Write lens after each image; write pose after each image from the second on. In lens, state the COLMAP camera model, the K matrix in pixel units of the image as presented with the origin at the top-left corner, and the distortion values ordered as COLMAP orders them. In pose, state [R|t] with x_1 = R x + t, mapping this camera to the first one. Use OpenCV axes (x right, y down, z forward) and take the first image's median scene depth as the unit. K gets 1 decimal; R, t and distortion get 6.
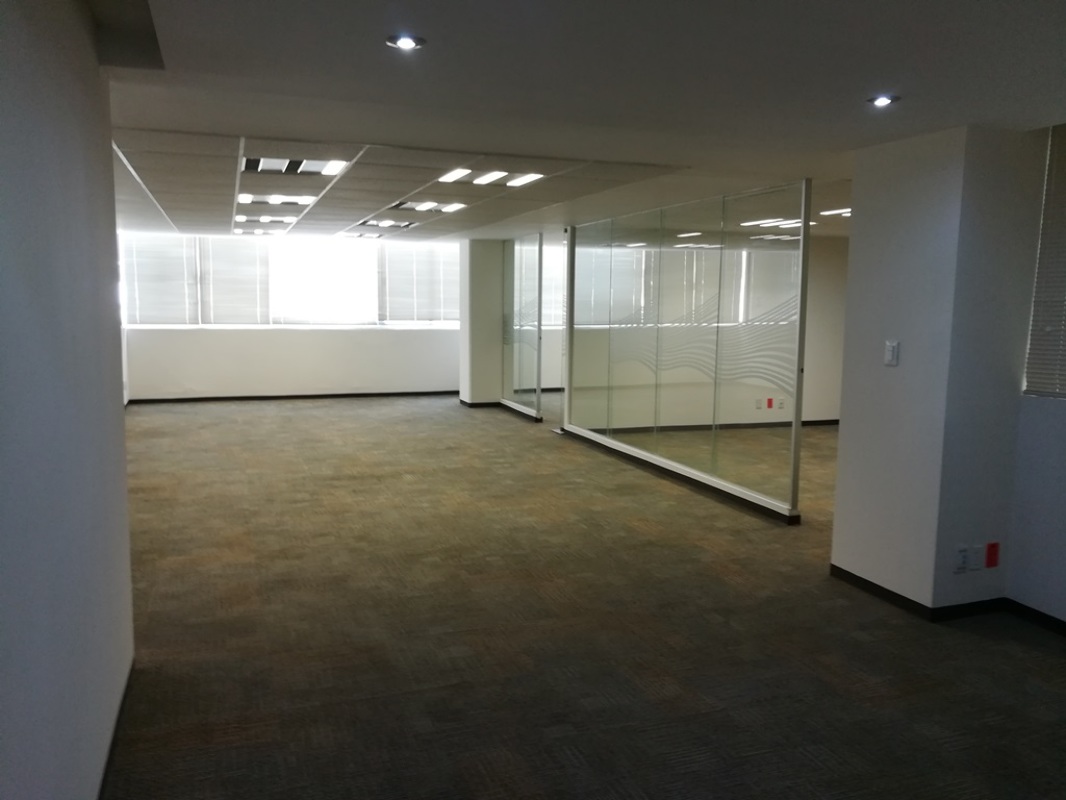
lens RADIAL K [[825.2, 0, 533.0], [0, 825.2, 400.0], [0, 0, 1]] dist [0.234784, -0.551901]
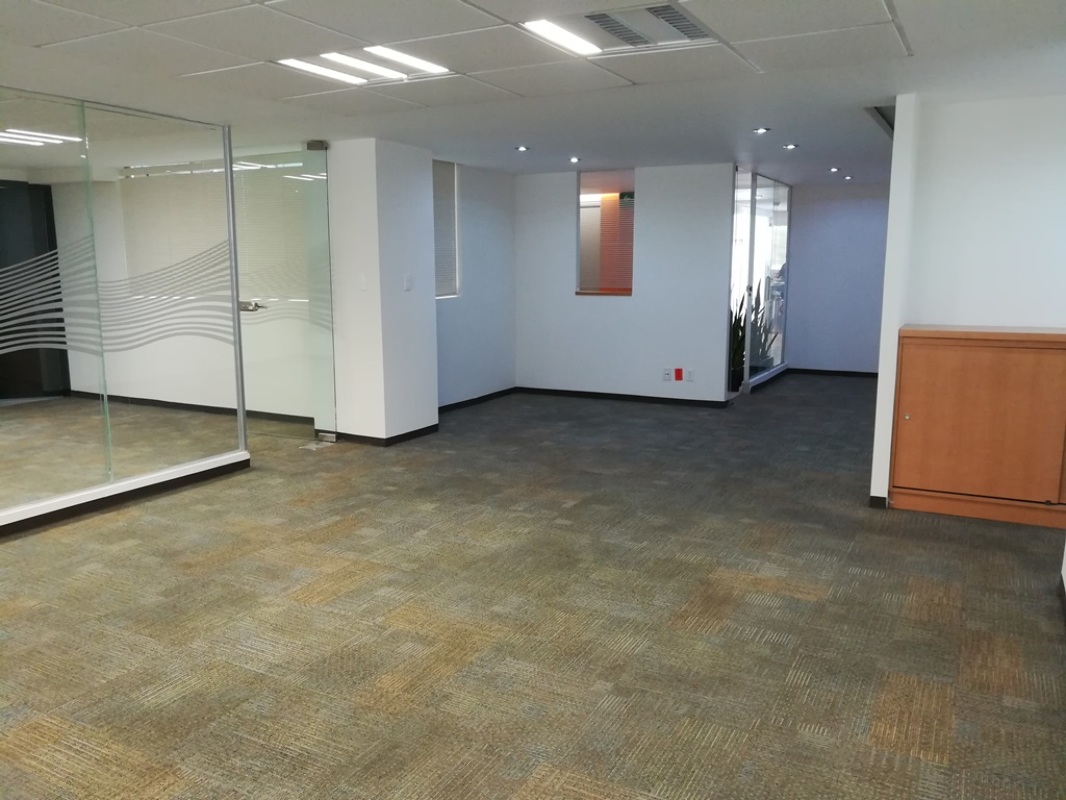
lens RADIAL K [[827.1, 0, 518.3], [0, 827.1, 401.8], [0, 0, 1]] dist [0.072149, -0.002131]
pose [[-0.645515, -0.132087, 0.752239, -0.440851], [0.095706, 0.963178, 0.251254, -0.102053], [-0.757727, 0.234182, -0.609105, 0.894483]]
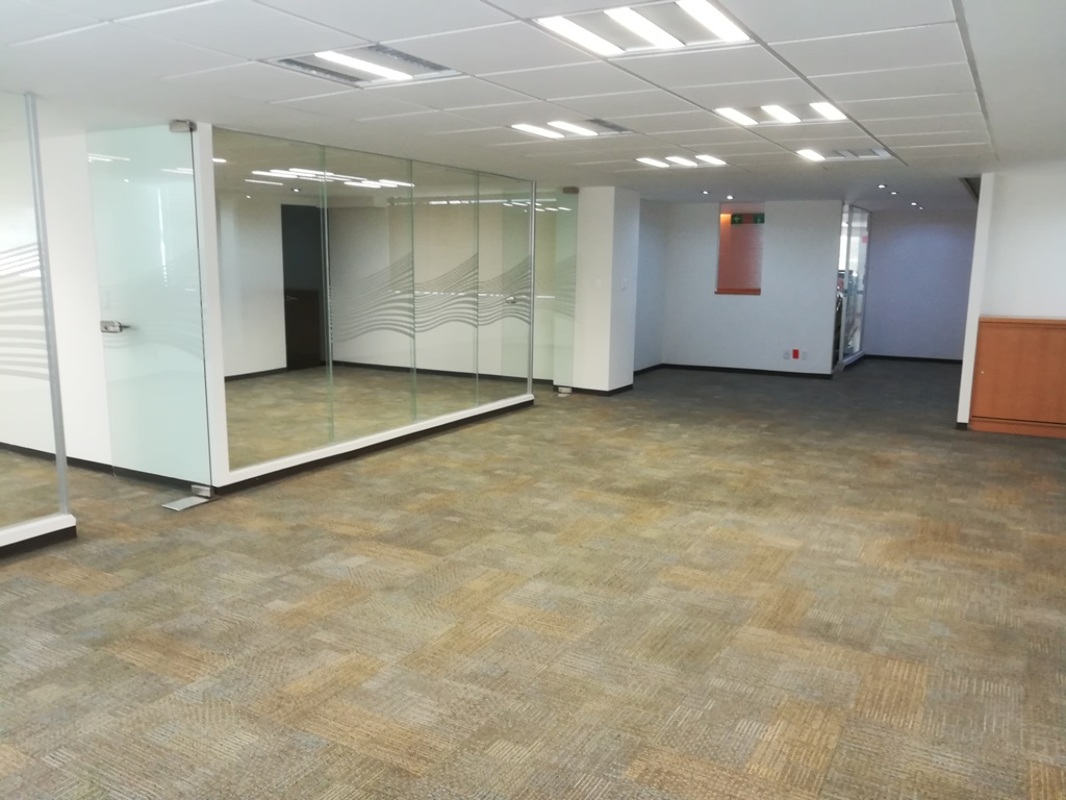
lens RADIAL K [[823.7, 0, 533.0], [0, 823.7, 400.0], [0, 0, 1]] dist [0.032908, 0.082685]
pose [[-0.636558, -0.143078, 0.757840, -0.561435], [0.080602, 0.964917, 0.249876, -0.159201], [-0.767005, 0.220144, -0.602694, 1.263617]]
